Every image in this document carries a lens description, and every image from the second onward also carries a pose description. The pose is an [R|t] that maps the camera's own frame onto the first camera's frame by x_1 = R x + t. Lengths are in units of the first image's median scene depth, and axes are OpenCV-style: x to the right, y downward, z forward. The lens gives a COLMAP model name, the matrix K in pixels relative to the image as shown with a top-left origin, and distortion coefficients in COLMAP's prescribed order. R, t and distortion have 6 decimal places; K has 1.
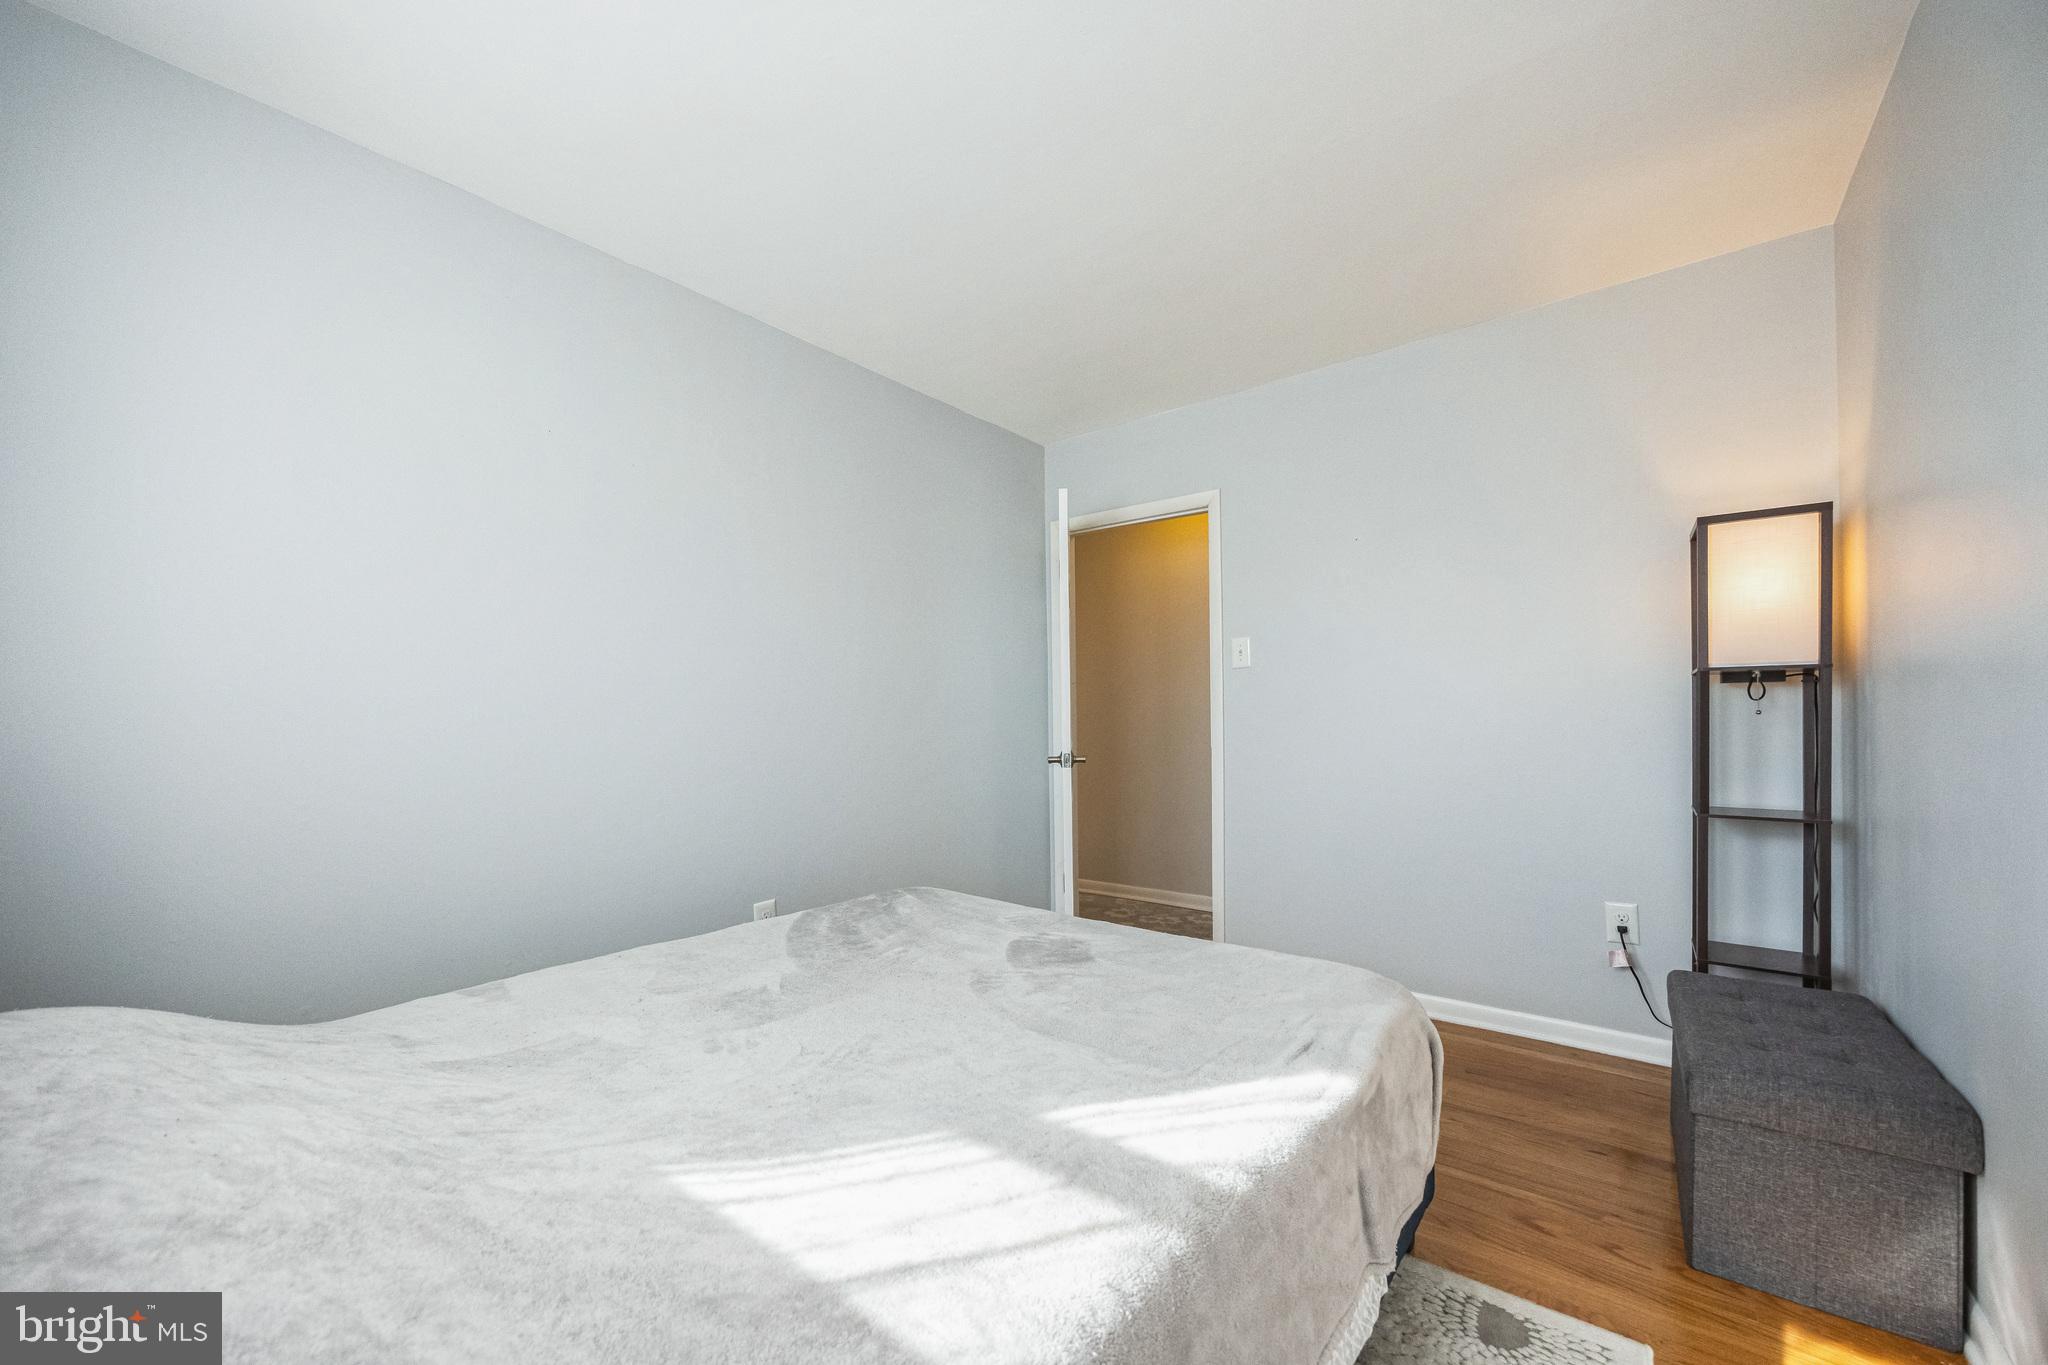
lens RADIAL K [[777.9, 0, 1026.7], [0, 777.9, 684.8], [0, 0, 1]] dist [-0.002448, -0.000460]
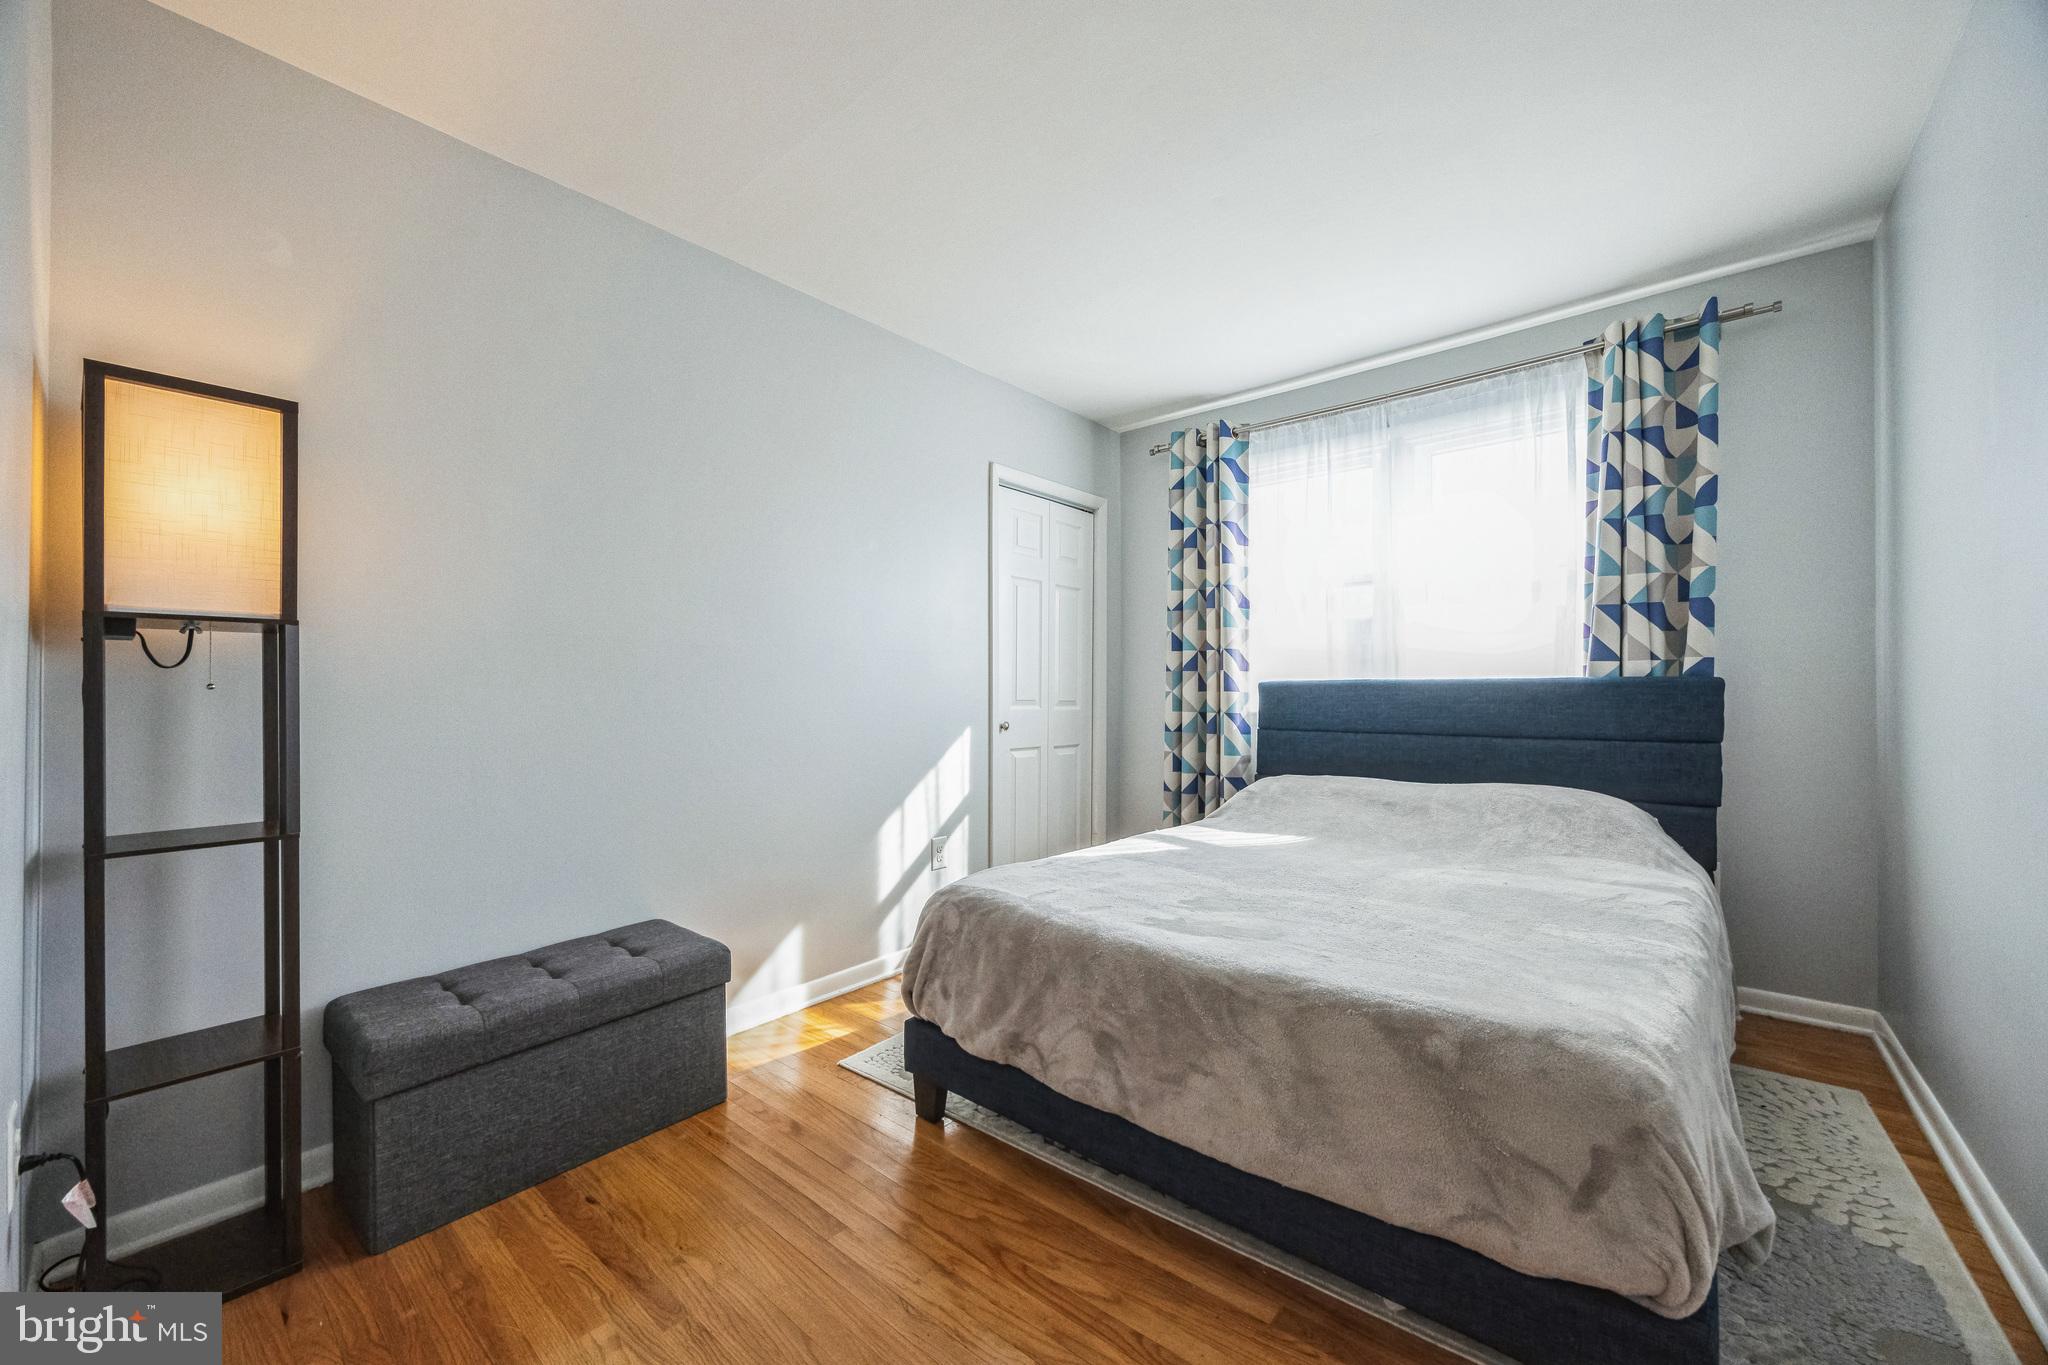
lens RADIAL K [[777.9, 0, 1026.0], [0, 777.9, 689.1], [0, 0, 1]] dist [-0.002448, -0.000460]
pose [[0.006443, -0.001920, 0.999977, 0.282968], [0.006417, 0.999978, 0.001879, 0.045162], [-0.999959, 0.006404, 0.006455, 0.283385]]
